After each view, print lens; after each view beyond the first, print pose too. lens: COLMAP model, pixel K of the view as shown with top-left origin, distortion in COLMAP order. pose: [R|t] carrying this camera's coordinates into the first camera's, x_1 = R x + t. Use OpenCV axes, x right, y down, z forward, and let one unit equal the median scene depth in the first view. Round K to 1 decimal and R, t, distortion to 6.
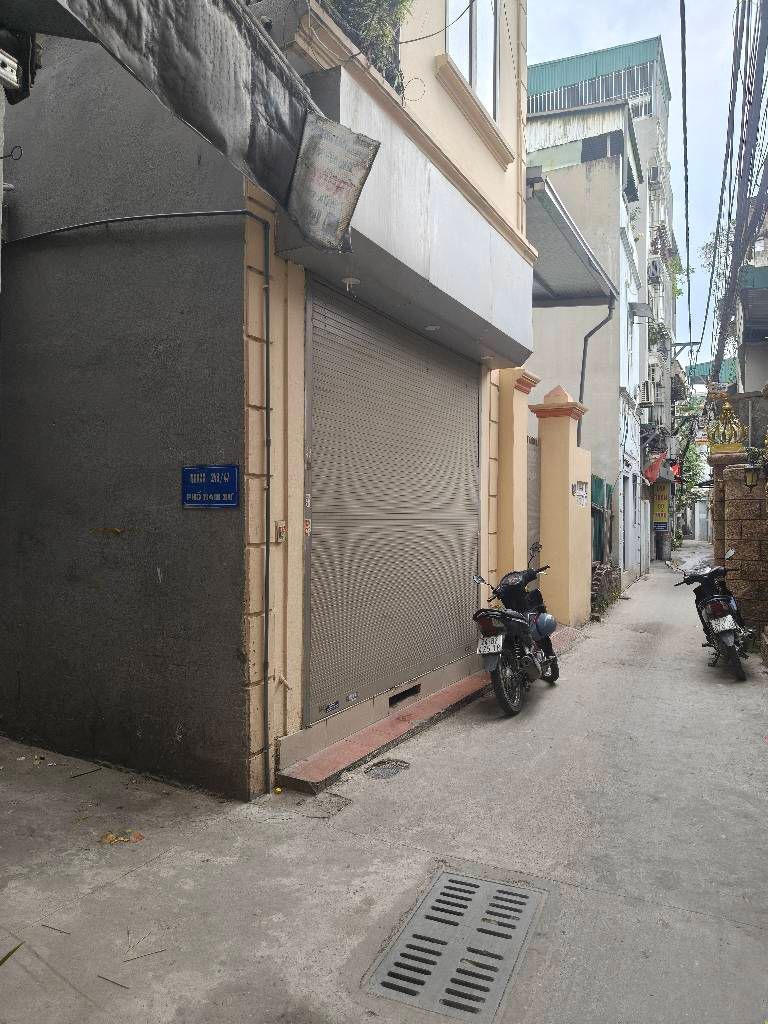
lens RADIAL K [[696.4, 0, 384.0], [0, 696.4, 512.0], [0, 0, 1]] dist [-0.000211, 0.004184]
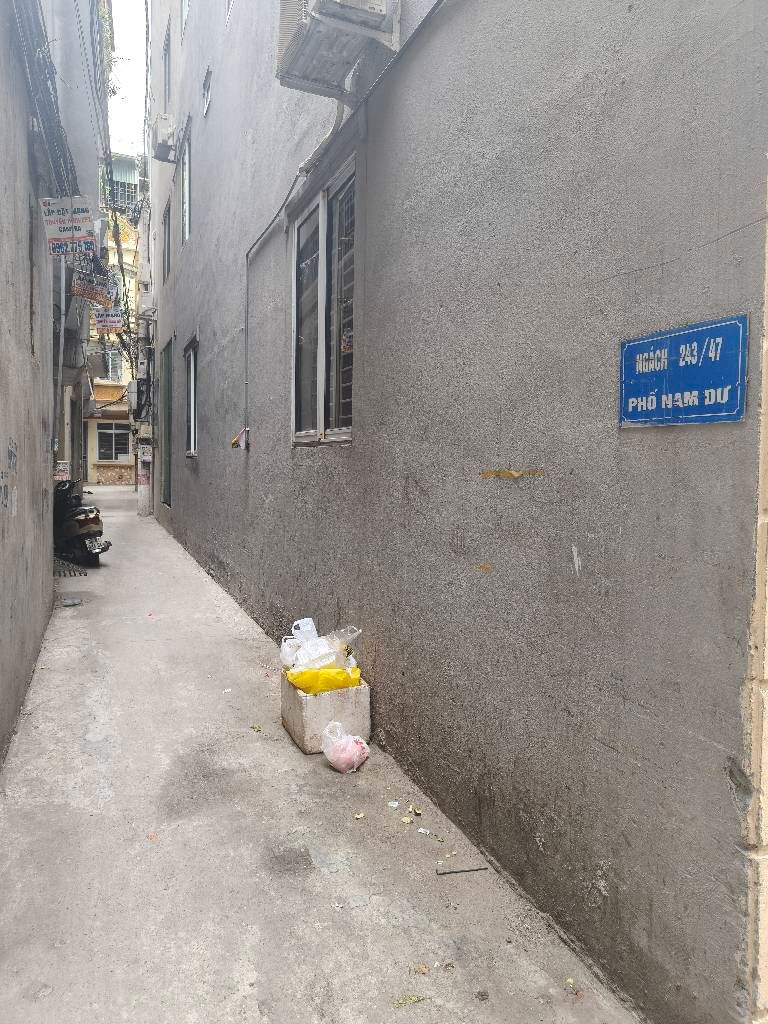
lens RADIAL K [[696.4, 0, 384.0], [0, 696.4, 512.0], [0, 0, 1]] dist [-0.000211, 0.004184]
pose [[0.744931, 0.047958, -0.665416, -0.089916], [0.014474, 0.996016, 0.087988, 0.007044], [0.666985, -0.075176, 0.741269, 0.540222]]
